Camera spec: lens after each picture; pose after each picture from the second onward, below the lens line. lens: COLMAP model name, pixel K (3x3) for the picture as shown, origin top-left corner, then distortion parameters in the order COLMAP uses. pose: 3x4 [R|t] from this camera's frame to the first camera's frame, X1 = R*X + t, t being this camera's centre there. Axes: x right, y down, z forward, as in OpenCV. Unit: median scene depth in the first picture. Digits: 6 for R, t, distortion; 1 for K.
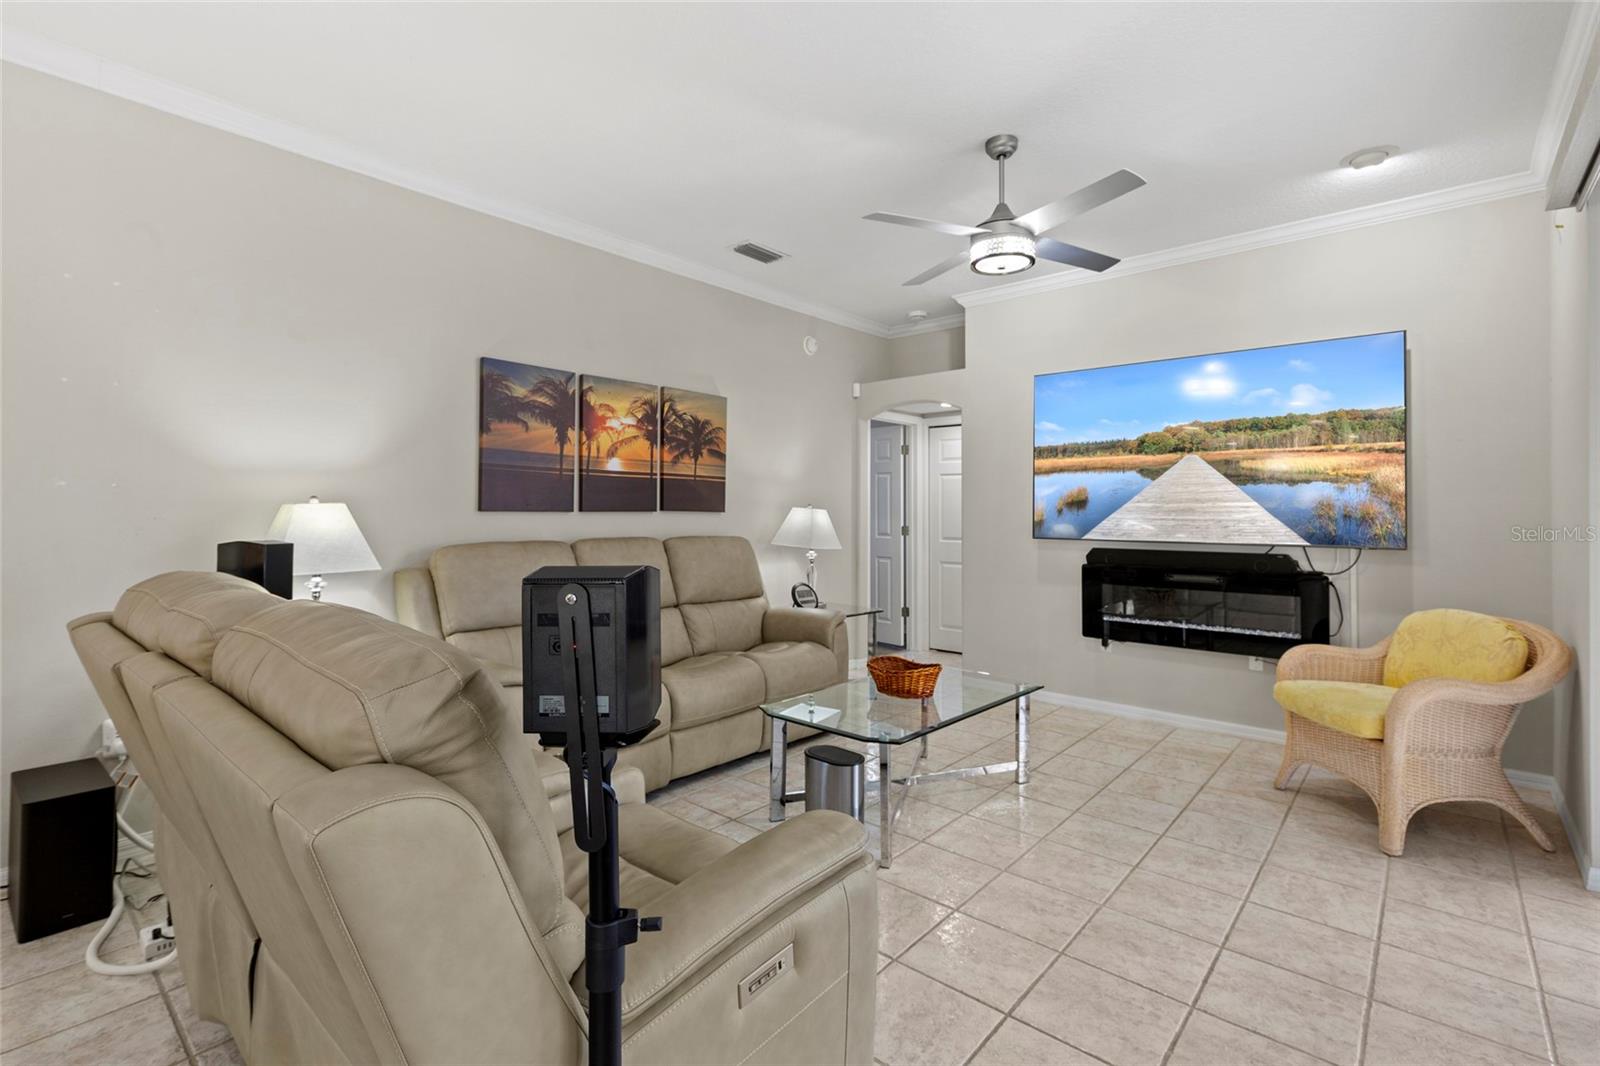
lens RADIAL K [[729.7, 0, 808.6], [0, 729.7, 509.2], [0, 0, 1]] dist [-0.000082, -0.001087]
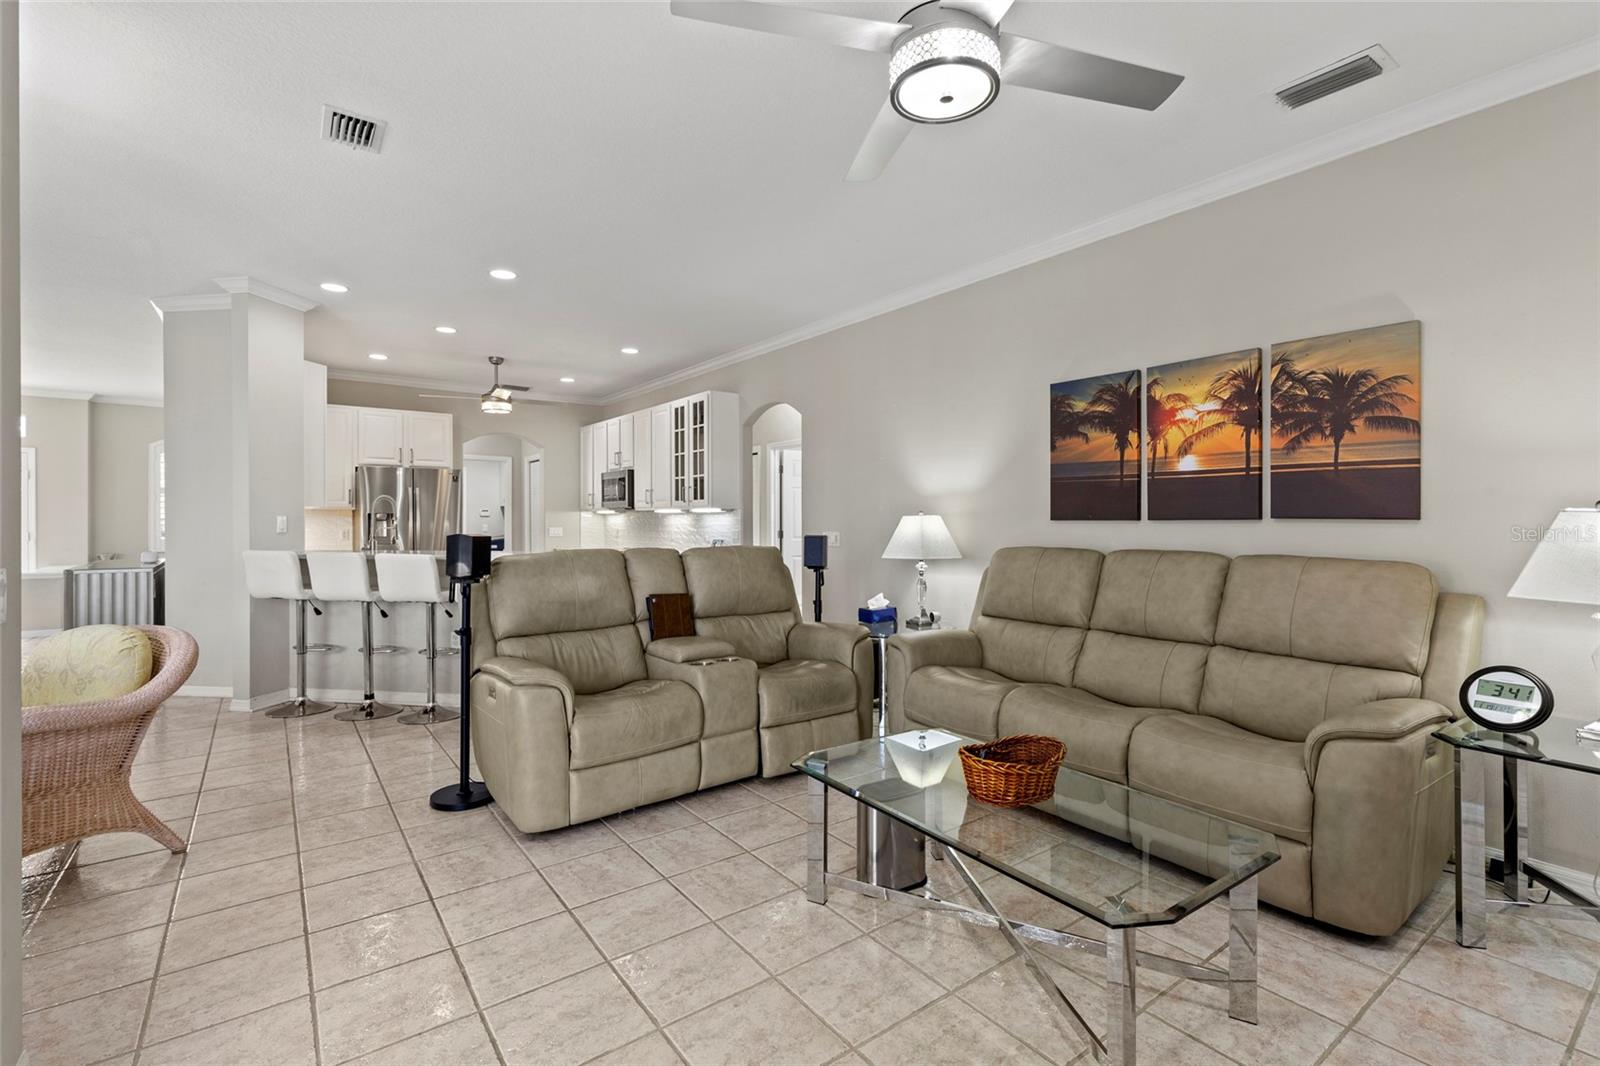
lens RADIAL K [[729.7, 0, 804.8], [0, 729.7, 521.9], [0, 0, 1]] dist [-0.000082, -0.001087]
pose [[-0.222737, -0.002712, -0.974875, 0.644381], [0.004269, 0.999984, -0.003757, 0.006917], [0.974869, -0.004998, -0.222722, 0.761367]]
